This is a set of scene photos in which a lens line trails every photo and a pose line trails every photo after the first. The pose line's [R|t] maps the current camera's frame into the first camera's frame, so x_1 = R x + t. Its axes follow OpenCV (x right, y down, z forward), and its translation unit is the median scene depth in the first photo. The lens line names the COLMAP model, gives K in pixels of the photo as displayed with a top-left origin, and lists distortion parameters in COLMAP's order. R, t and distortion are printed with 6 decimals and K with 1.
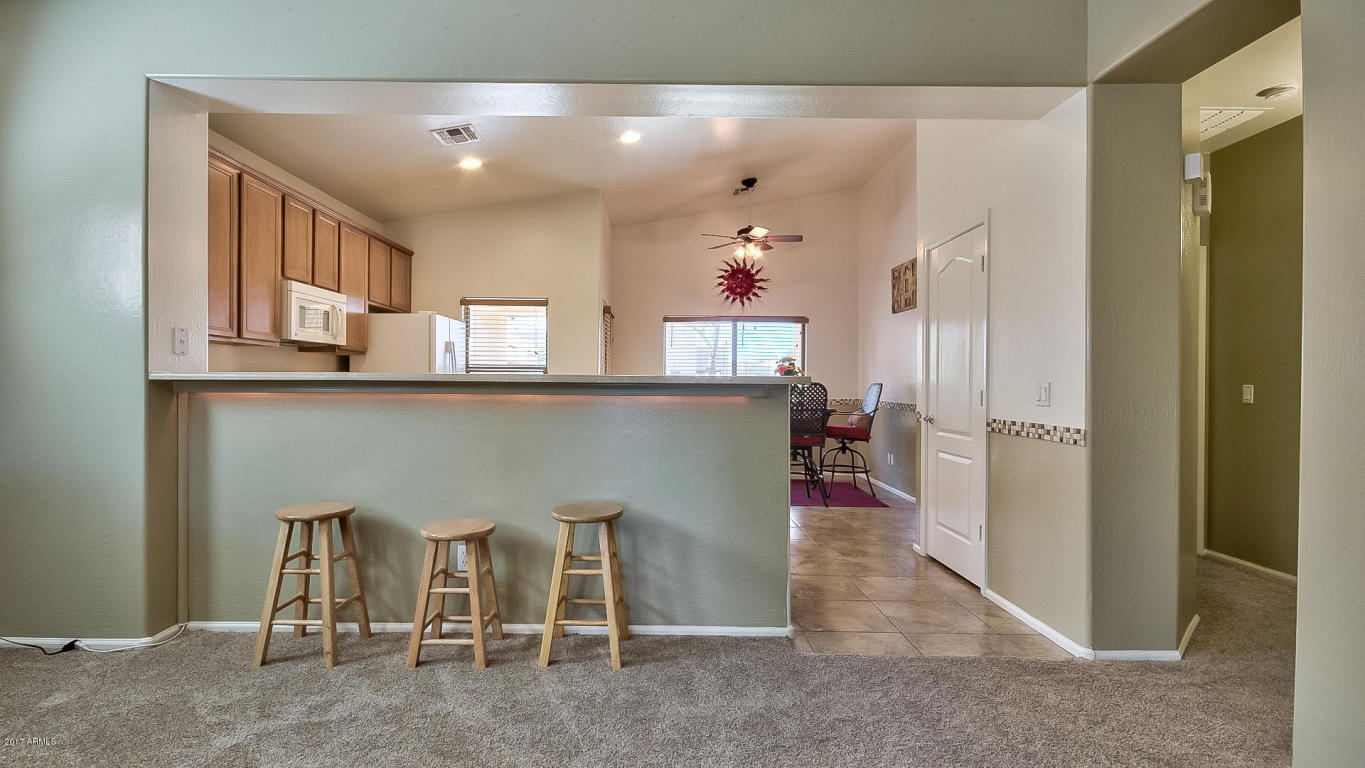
lens RADIAL K [[656.2, 0, 662.0], [0, 656.2, 384.4], [0, 0, 1]] dist [0.001579, -0.000102]
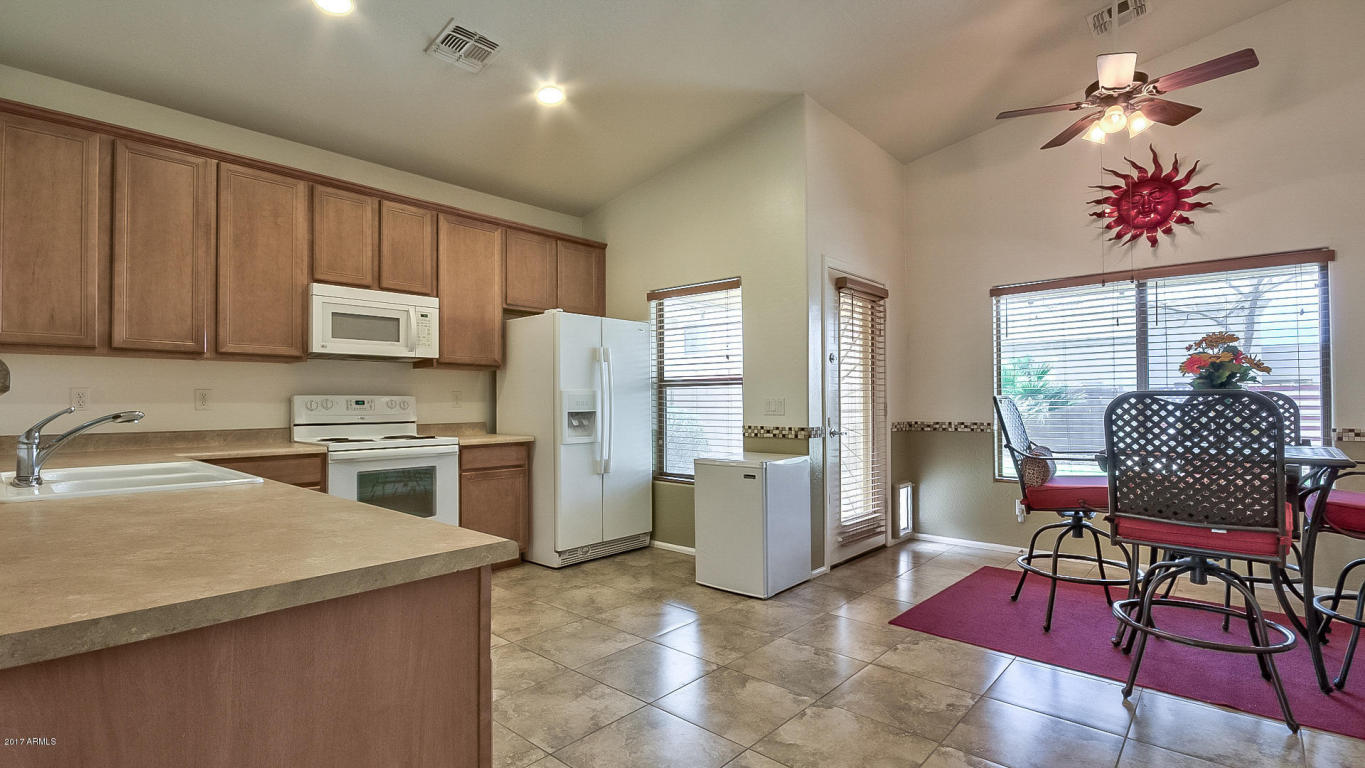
lens RADIAL K [[627.9, 0, 672.9], [0, 627.9, 393.0], [0, 0, 1]] dist [-0.004739, -0.000976]
pose [[0.742224, -0.019193, -0.669877, 0.231975], [0.008382, 0.999777, -0.019357, 0.002726], [0.670100, 0.008752, 0.742220, 0.517298]]
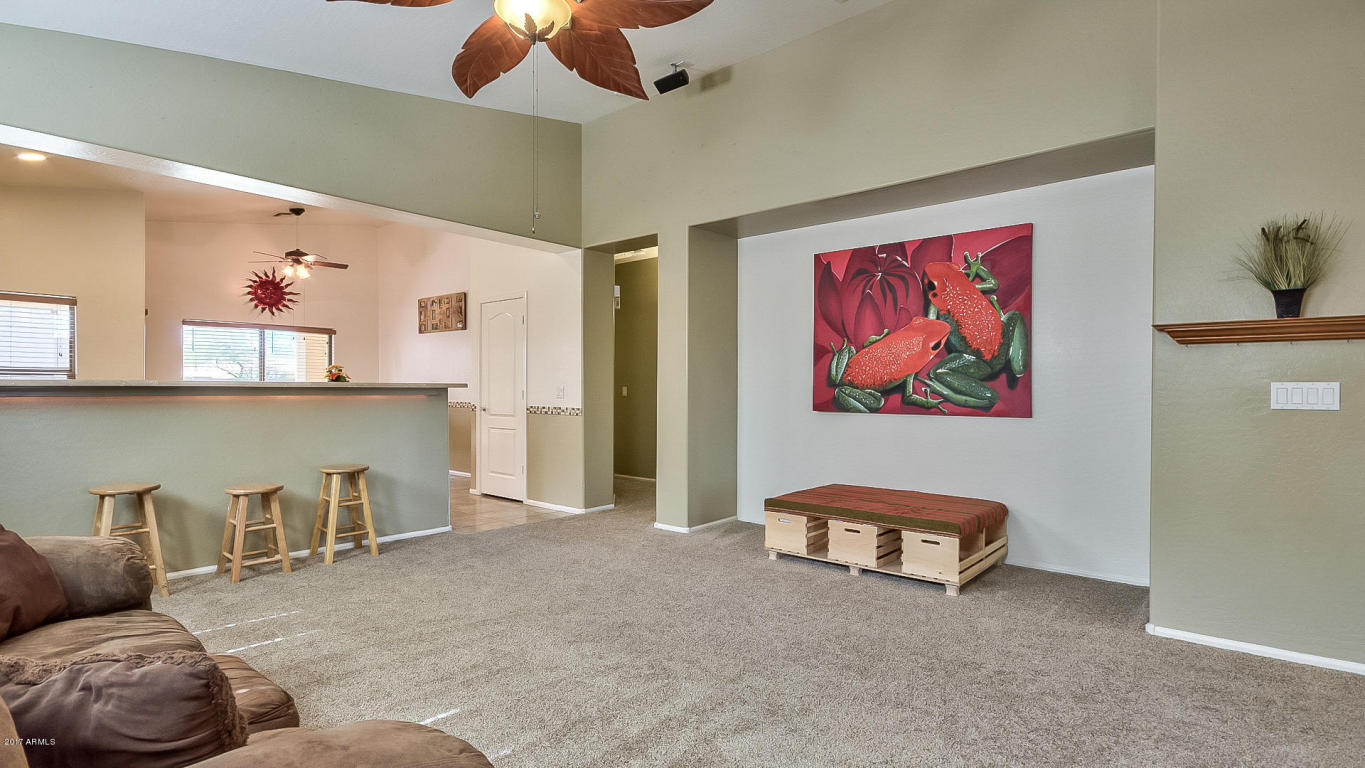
lens RADIAL K [[655.6, 0, 677.7], [0, 655.6, 390.4], [0, 0, 1]] dist [-0.001313, -0.000227]
pose [[0.654261, -0.007241, 0.756234, -0.353174], [0.002612, 0.999970, 0.007315, -0.002277], [-0.756264, -0.002811, 0.654260, -0.294577]]
